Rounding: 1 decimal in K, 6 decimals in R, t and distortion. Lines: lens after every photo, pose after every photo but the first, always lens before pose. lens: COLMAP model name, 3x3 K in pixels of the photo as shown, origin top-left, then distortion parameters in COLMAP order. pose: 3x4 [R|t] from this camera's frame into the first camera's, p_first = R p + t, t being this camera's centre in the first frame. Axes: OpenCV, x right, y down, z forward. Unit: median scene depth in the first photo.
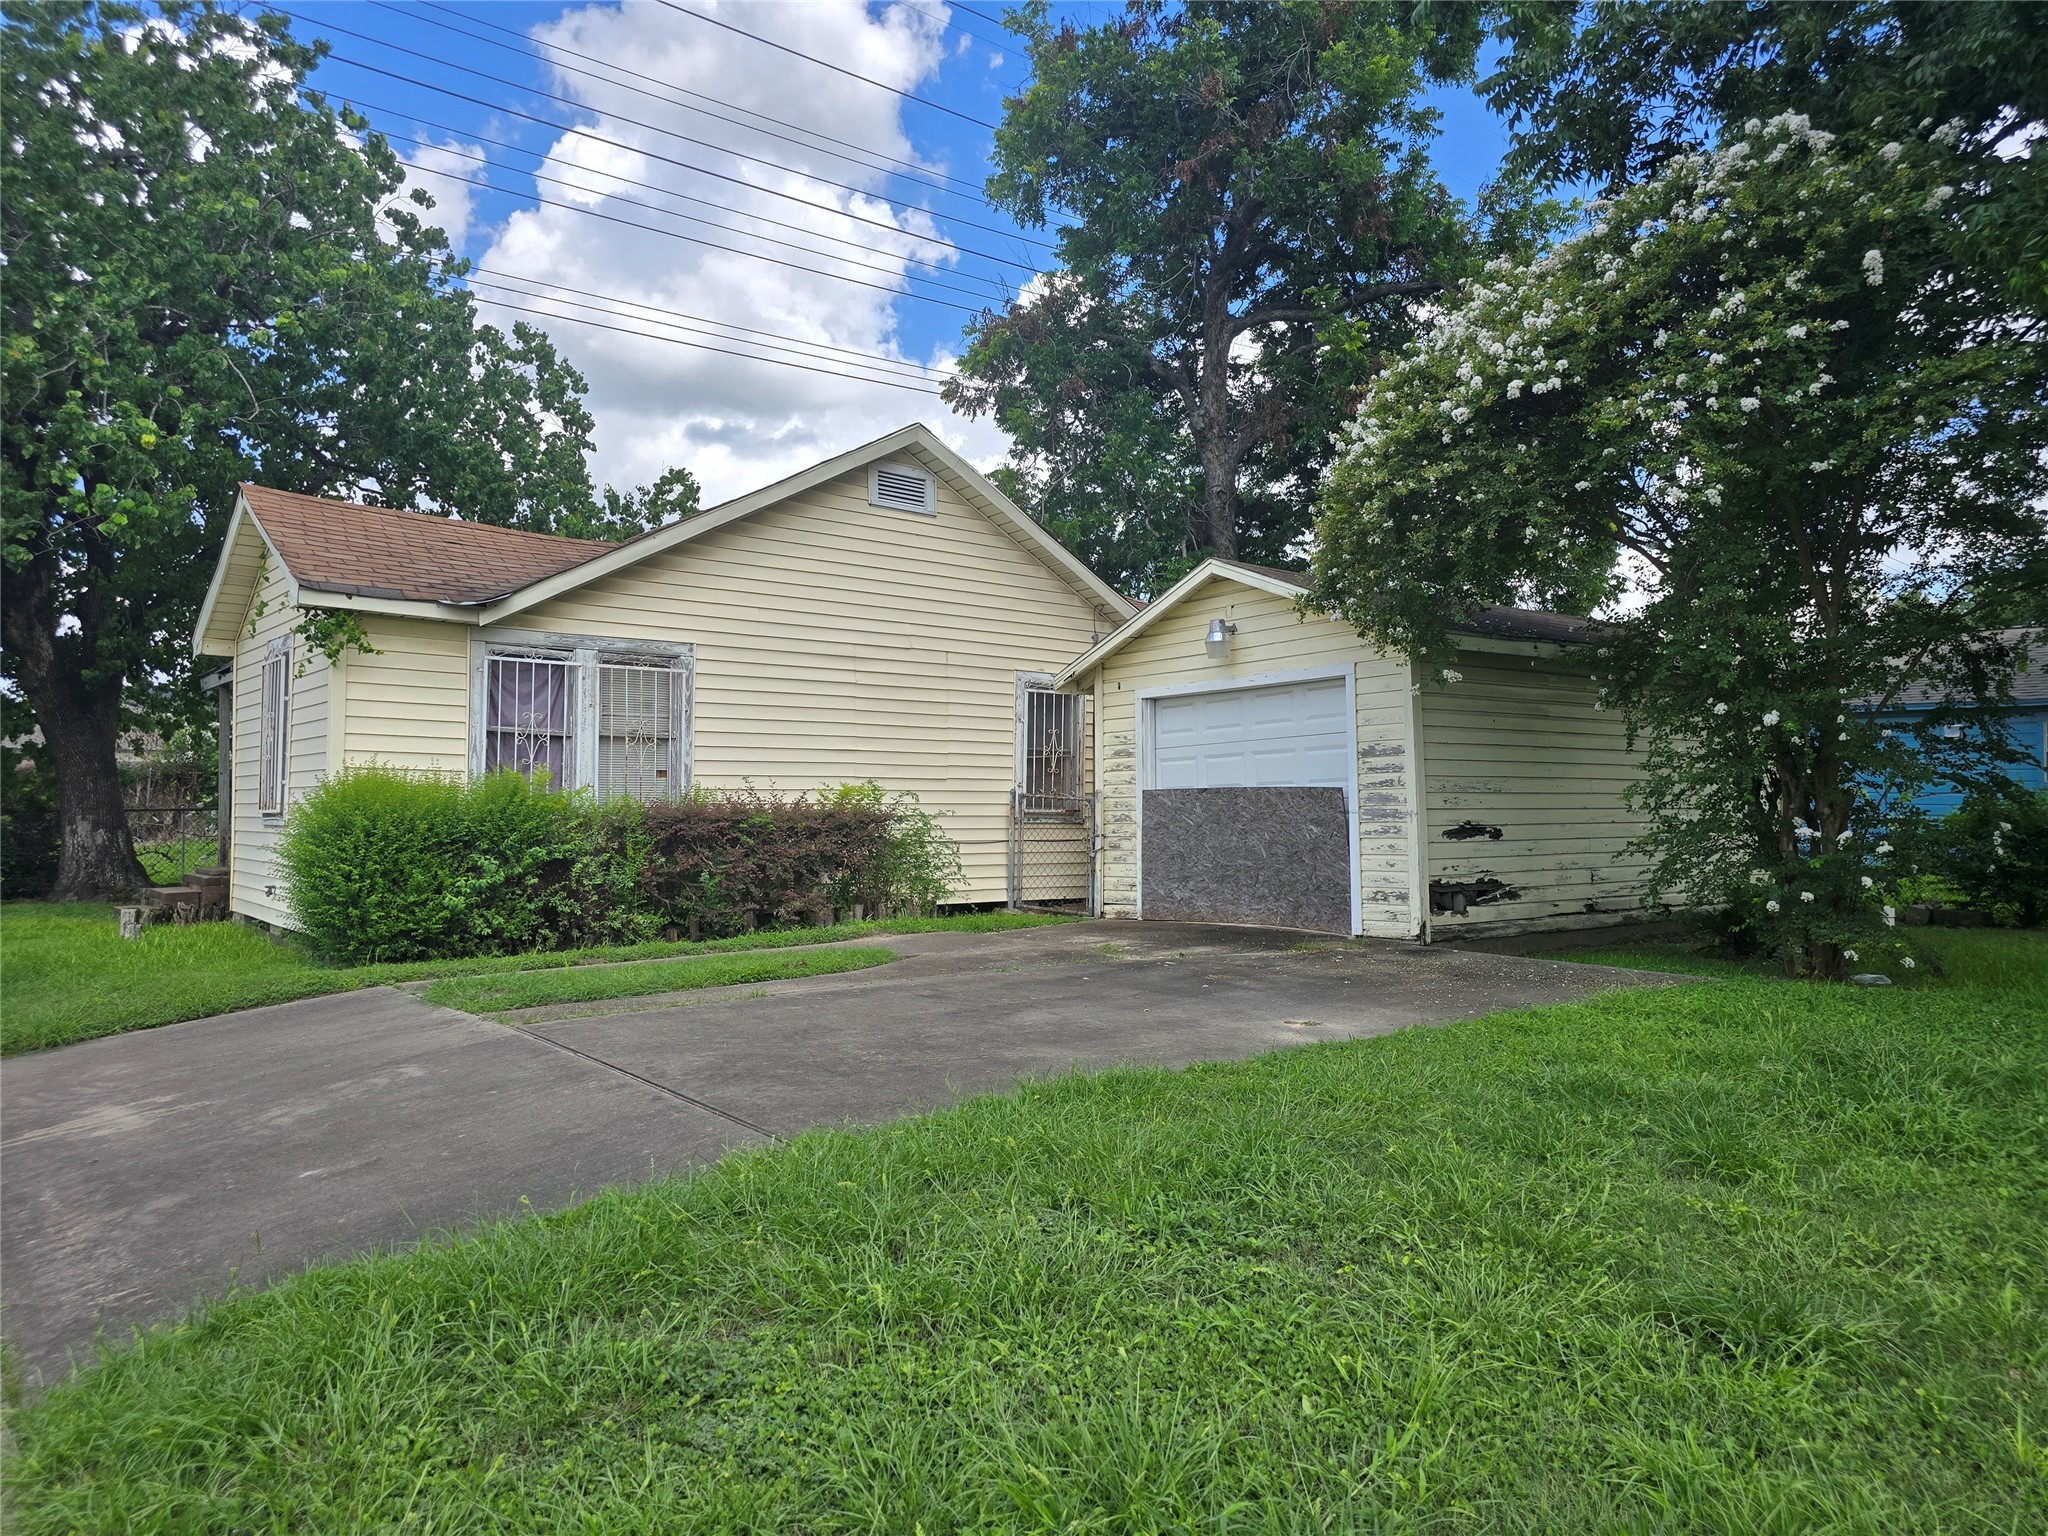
lens RADIAL K [[1363.3, 0, 1024.0], [0, 1363.3, 768.0], [0, 0, 1]] dist [0.091248, -0.078116]
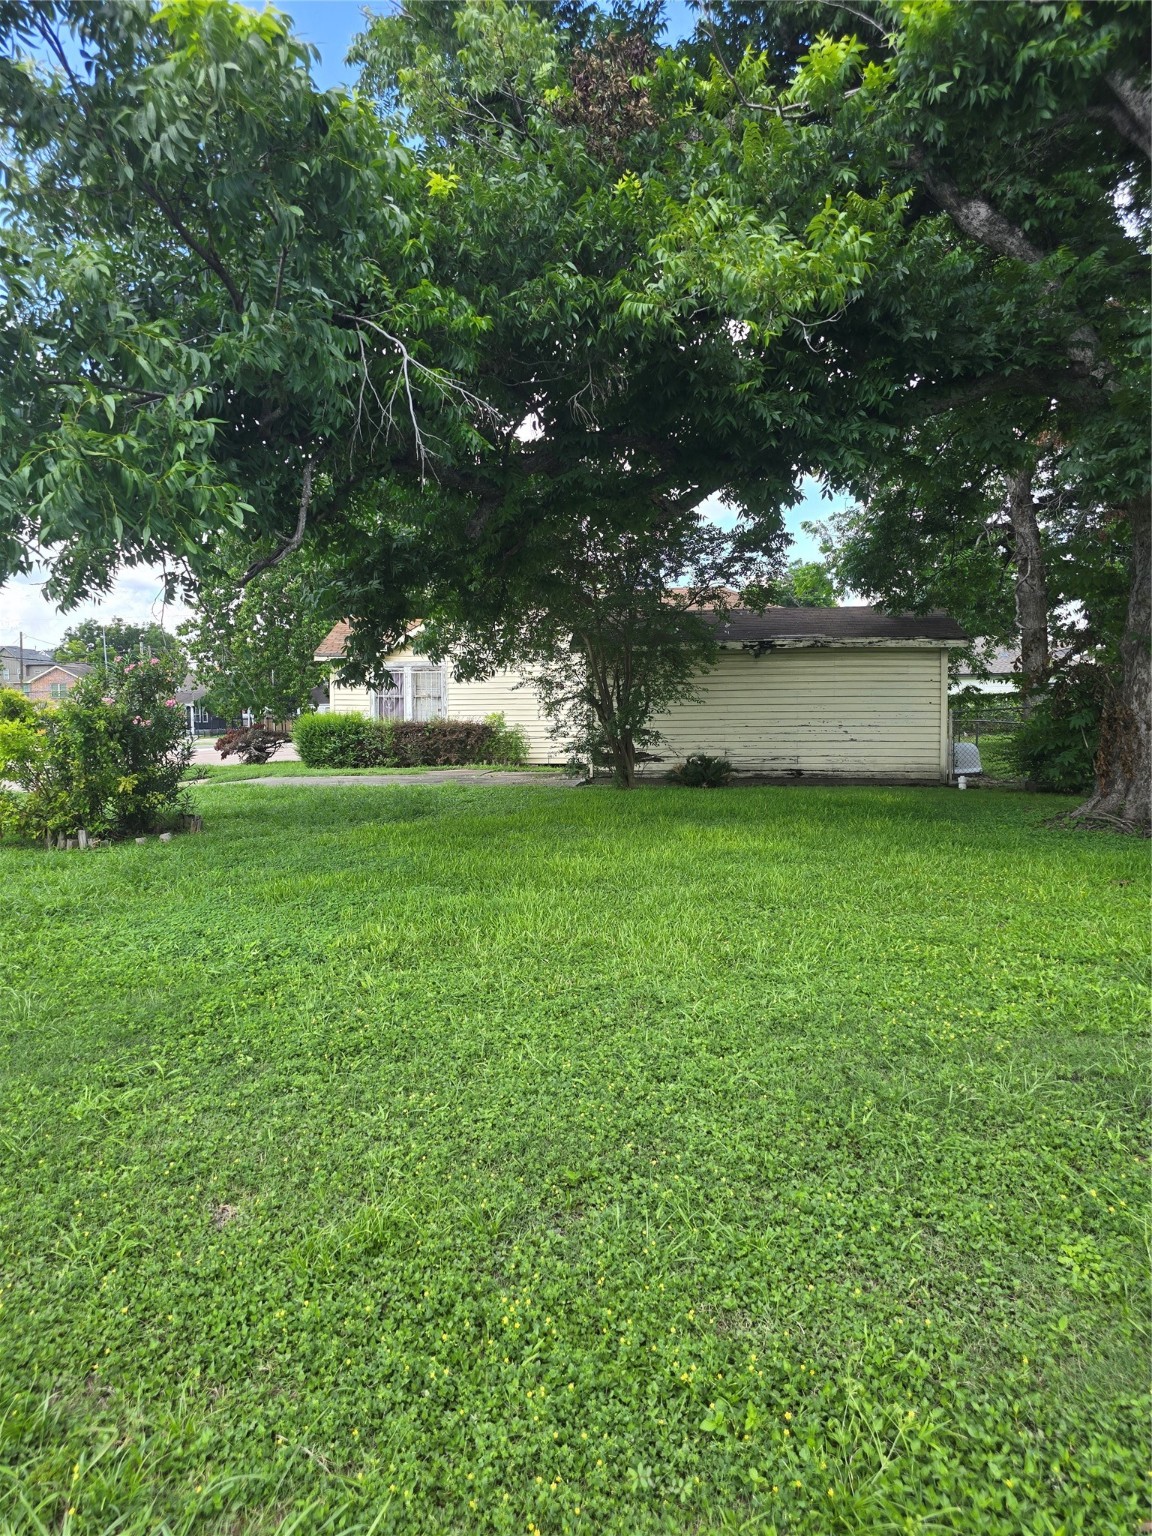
lens RADIAL K [[1022.5, 0, 576.0], [0, 1022.5, 768.0], [0, 0, 1]] dist [0.091248, -0.078116]
pose [[0.698883, 0.025645, -0.714776, 1.401161], [0.024360, 0.997924, 0.059623, 0.004996], [0.714821, -0.059081, 0.696807, -0.224419]]
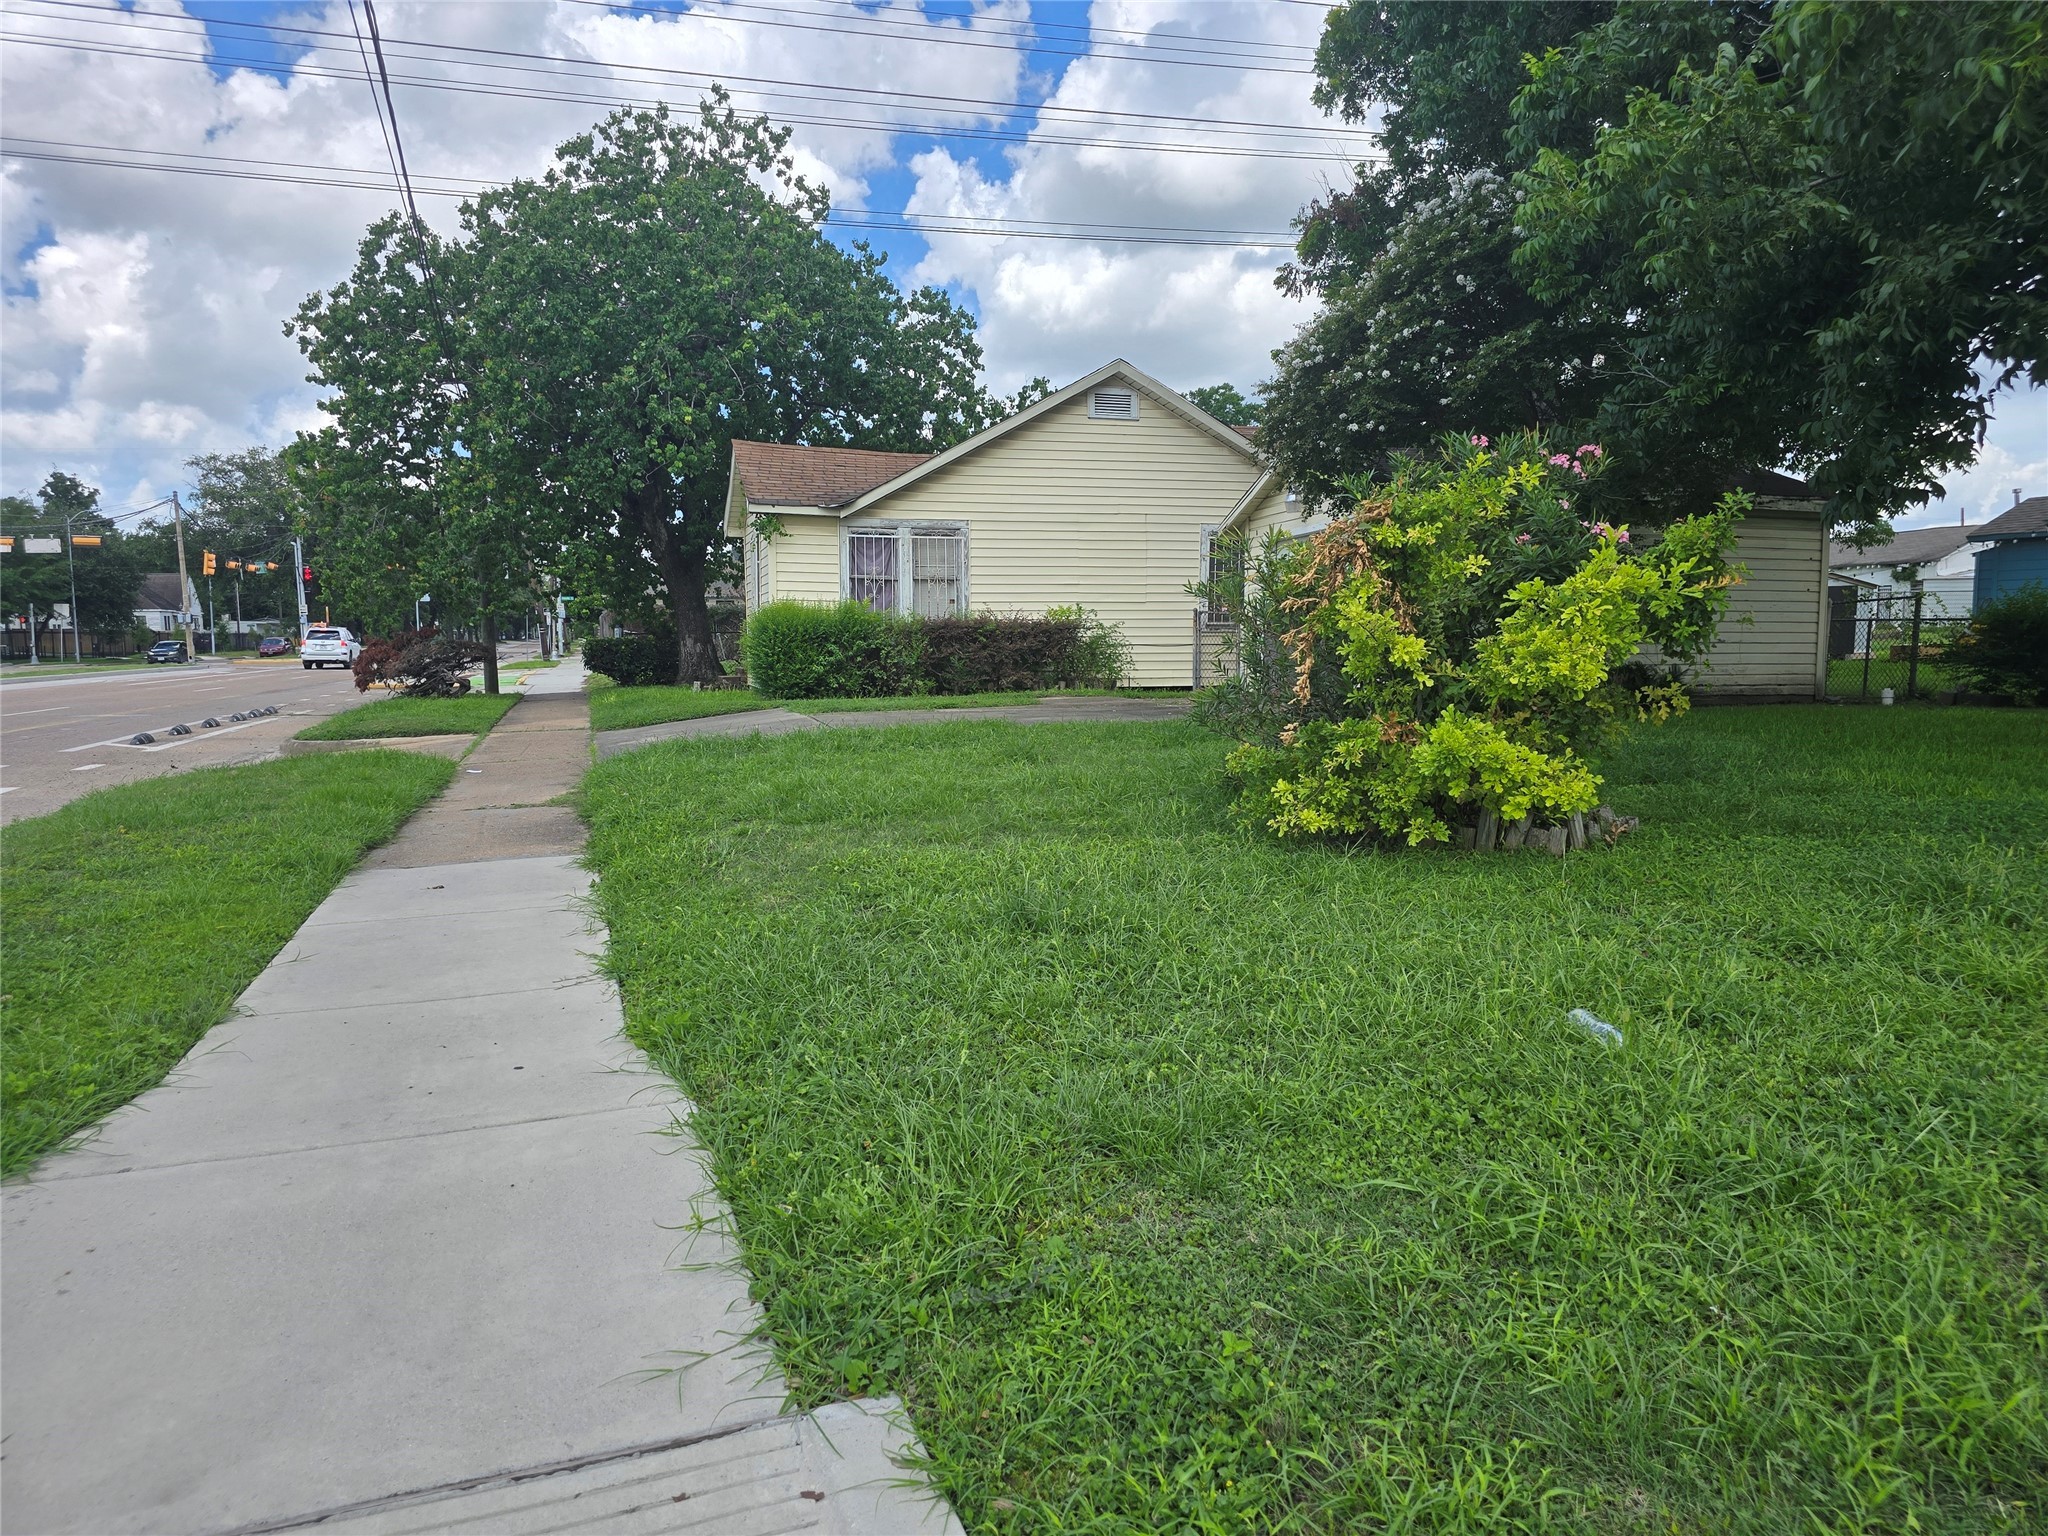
lens RADIAL K [[1363.3, 0, 1024.0], [0, 1363.3, 768.0], [0, 0, 1]] dist [0.091248, -0.078116]
pose [[0.923295, 0.028219, -0.383054, 0.463482], [0.017182, 0.993265, 0.114588, 0.017118], [0.383708, -0.112380, 0.916591, -0.511790]]
